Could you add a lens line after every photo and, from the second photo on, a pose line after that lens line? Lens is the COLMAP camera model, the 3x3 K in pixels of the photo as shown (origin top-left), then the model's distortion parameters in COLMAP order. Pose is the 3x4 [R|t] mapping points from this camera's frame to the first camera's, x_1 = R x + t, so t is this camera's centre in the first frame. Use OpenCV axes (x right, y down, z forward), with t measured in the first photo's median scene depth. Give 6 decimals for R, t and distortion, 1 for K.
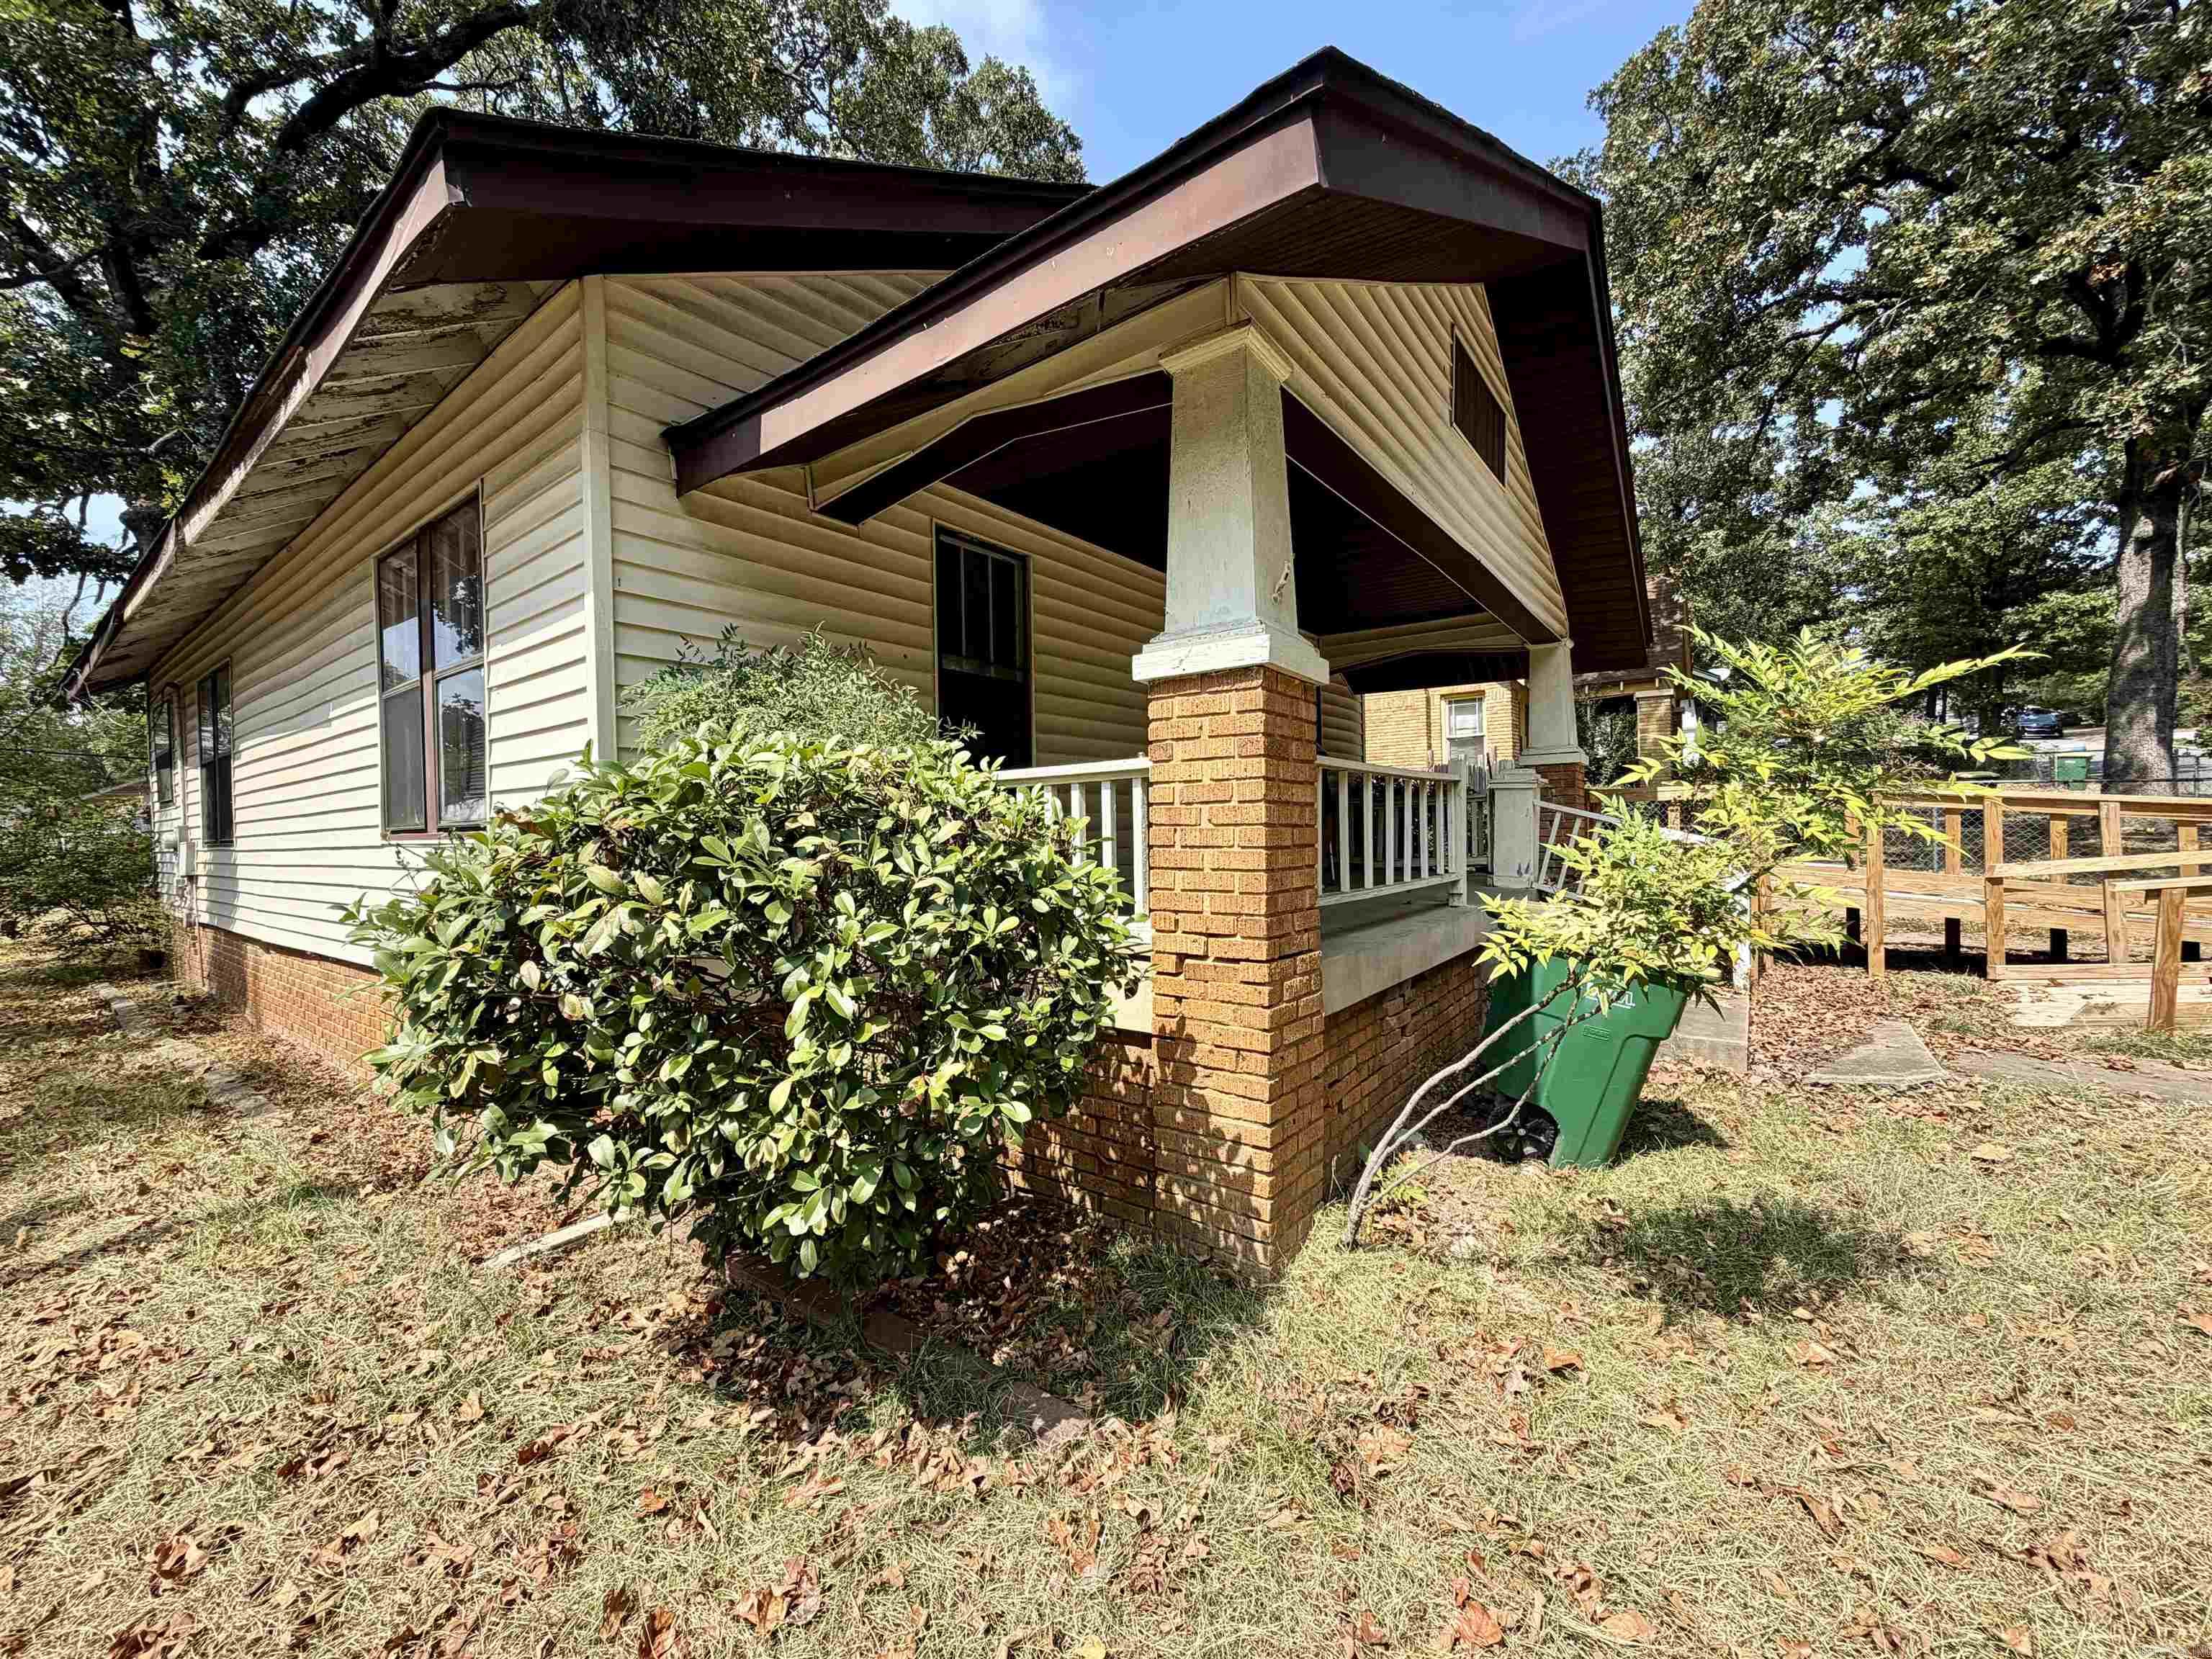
lens RADIAL K [[879.0, 0, 1093.5], [0, 879.0, 830.4], [0, 0, 1]] dist [0.000394, 0.000124]
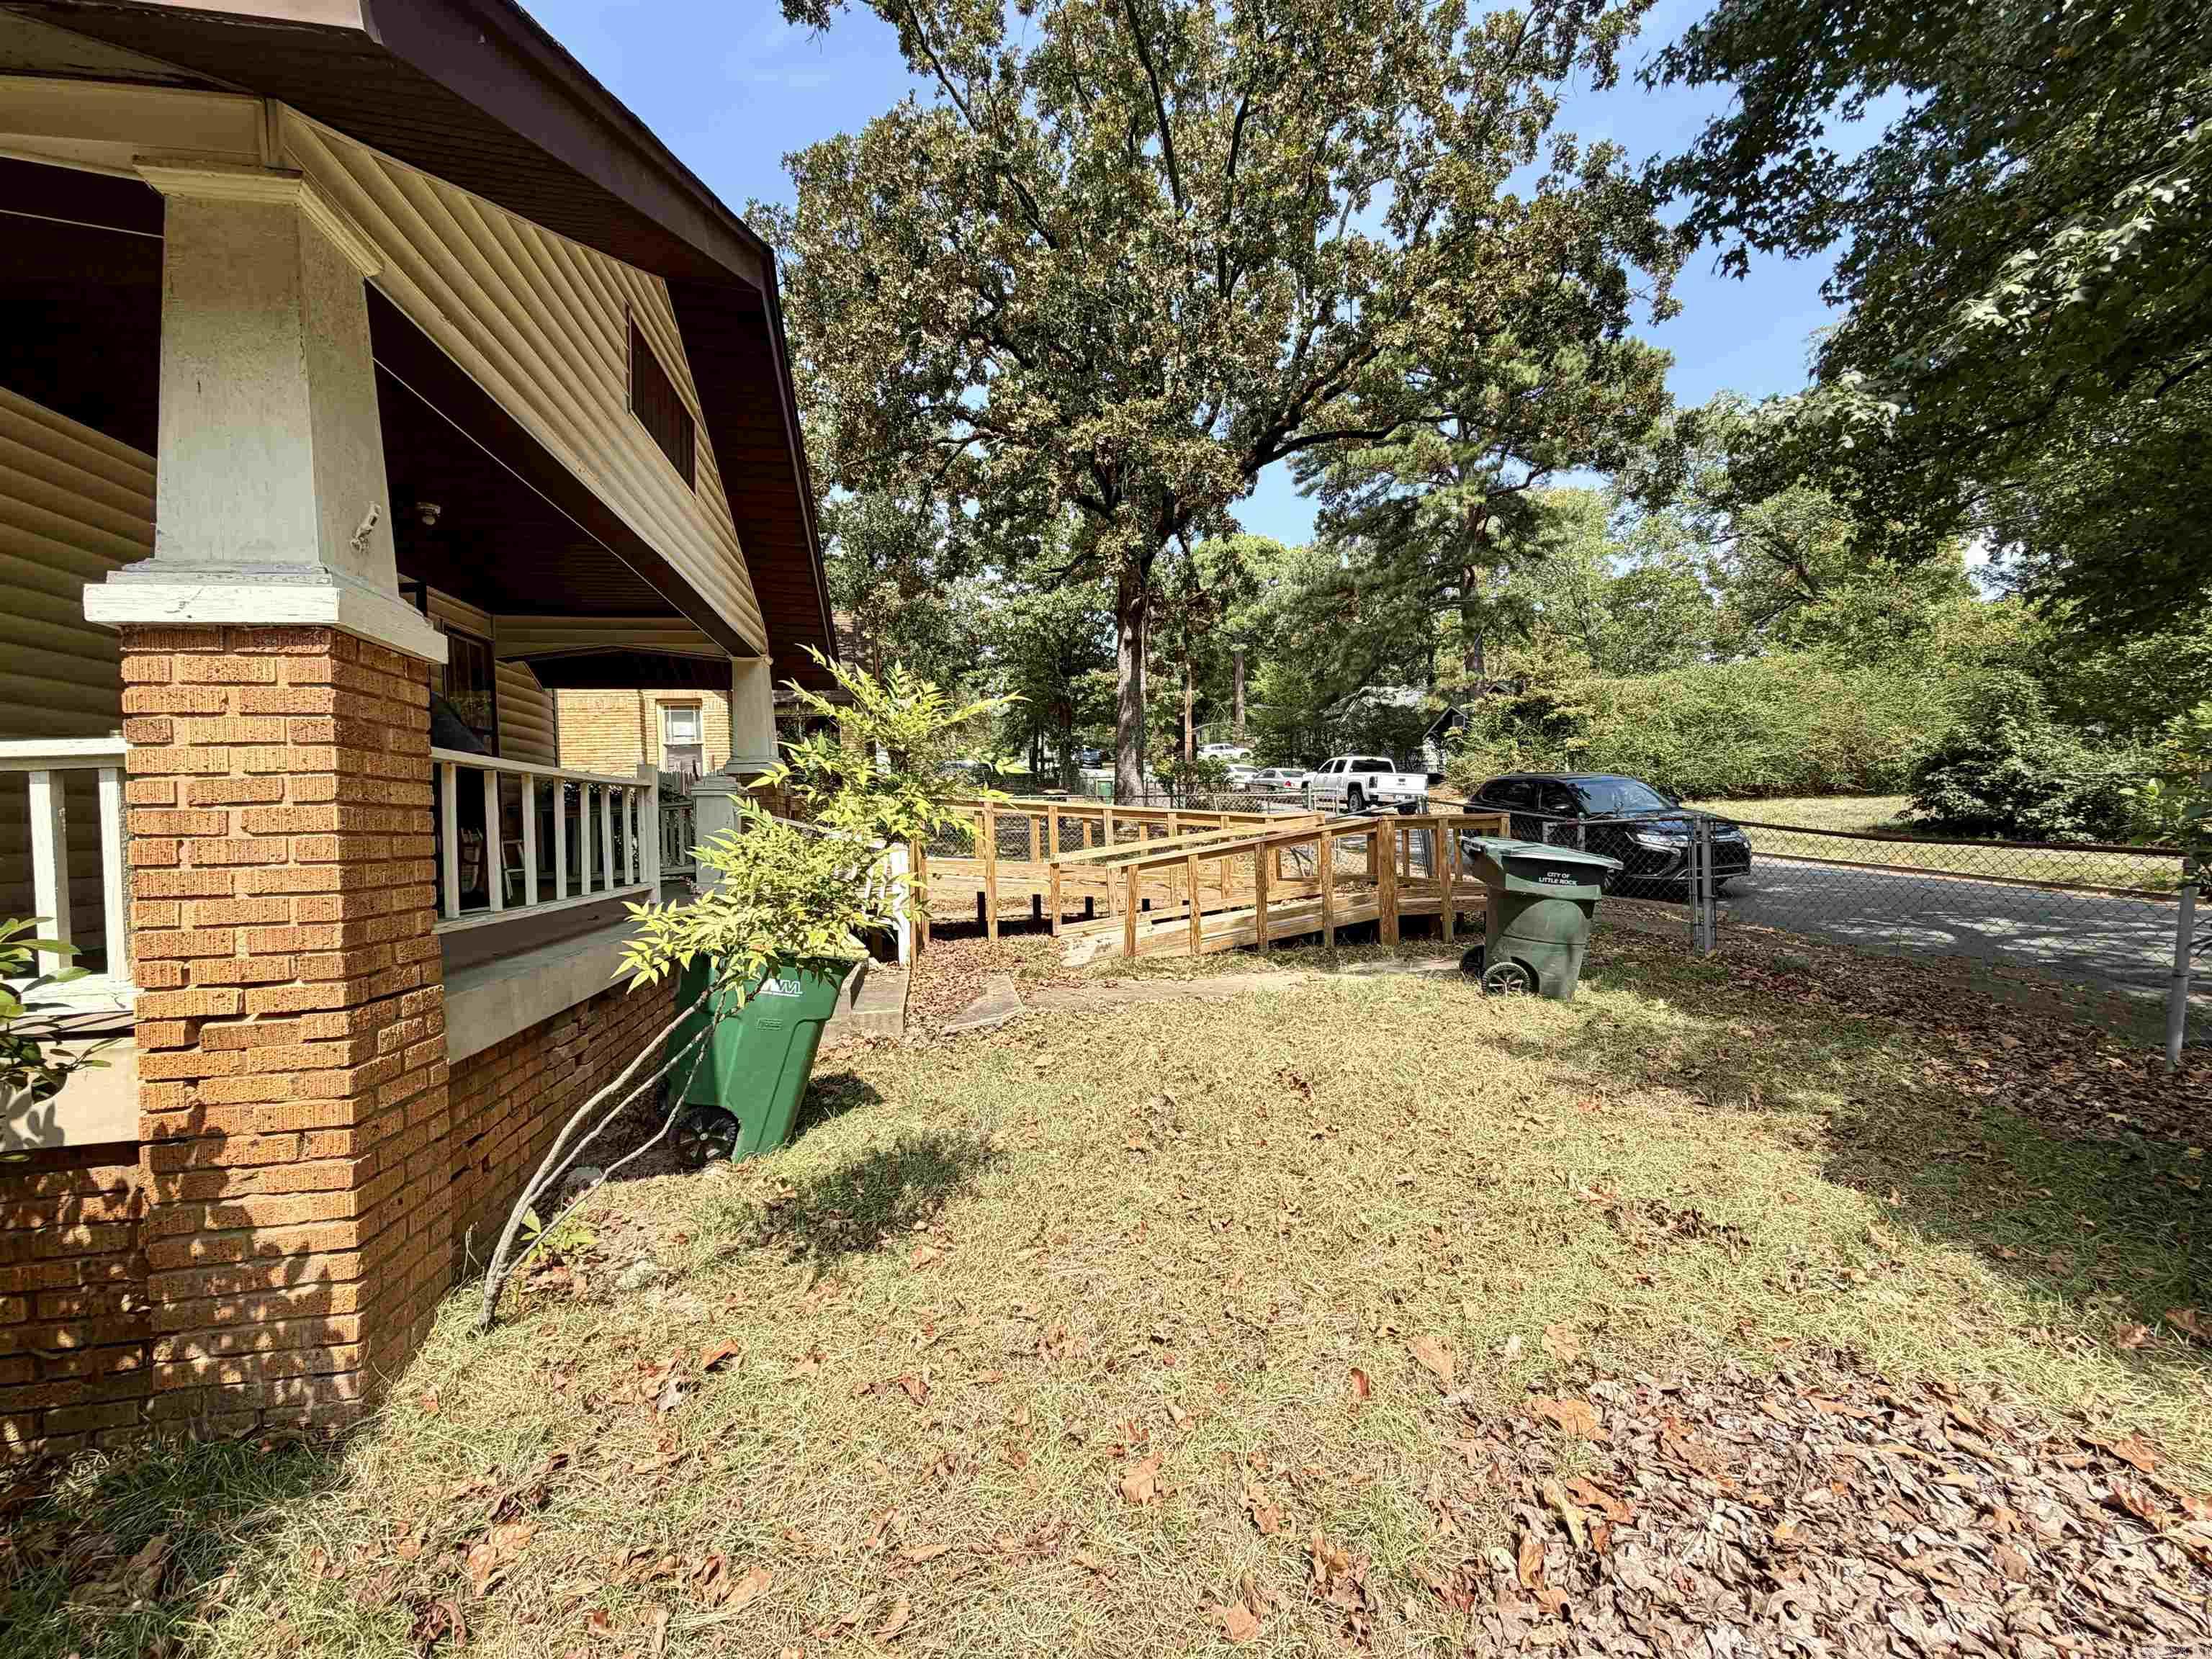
lens RADIAL K [[879.0, 0, 1096.4], [0, 879.0, 832.8], [0, 0, 1]] dist [0.000394, 0.000124]
pose [[0.682583, -0.016917, 0.730612, 0.074729], [0.023734, 0.999718, 0.000974, 0.007894], [-0.730422, 0.016675, 0.682792, -0.016600]]
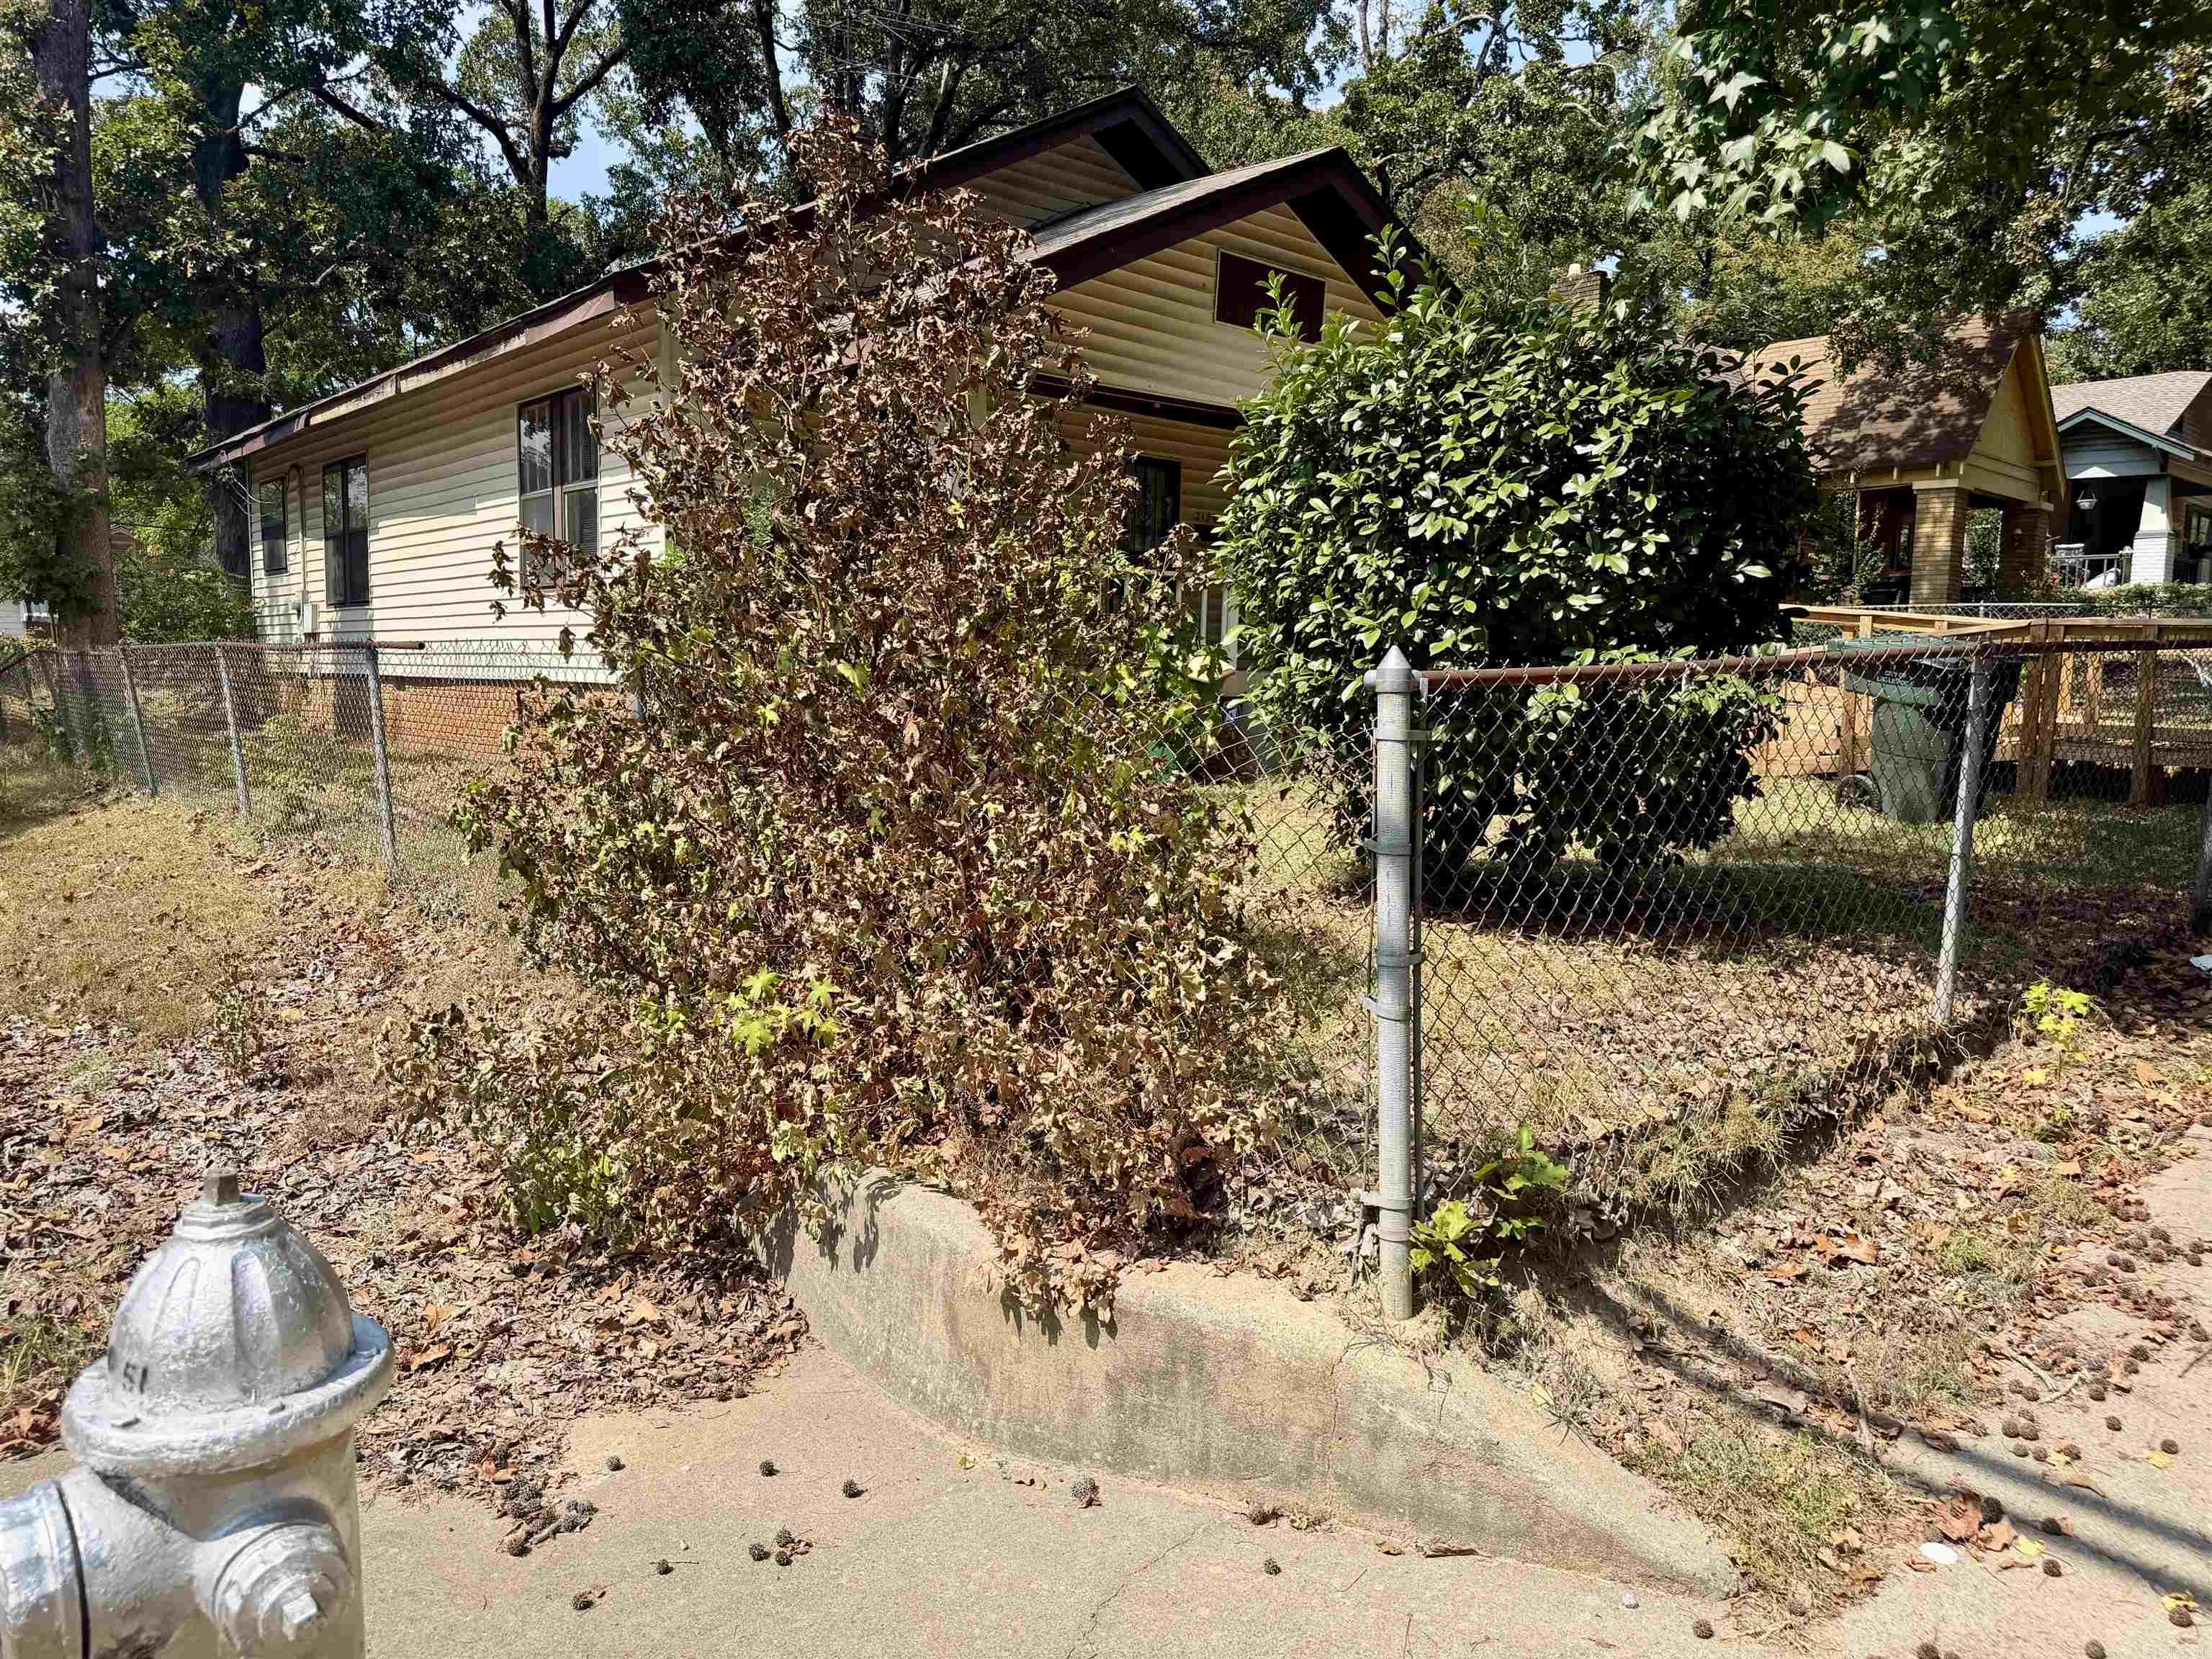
lens RADIAL K [[1559.8, 0, 1106.7], [0, 1559.8, 832.7], [0, 0, 1]] dist [0.044145, -0.058269]
pose [[0.979234, 0.061310, -0.193241, 1.208306], [-0.042542, 0.994096, 0.099821, 0.177293], [0.198220, -0.089527, 0.976060, -2.440946]]
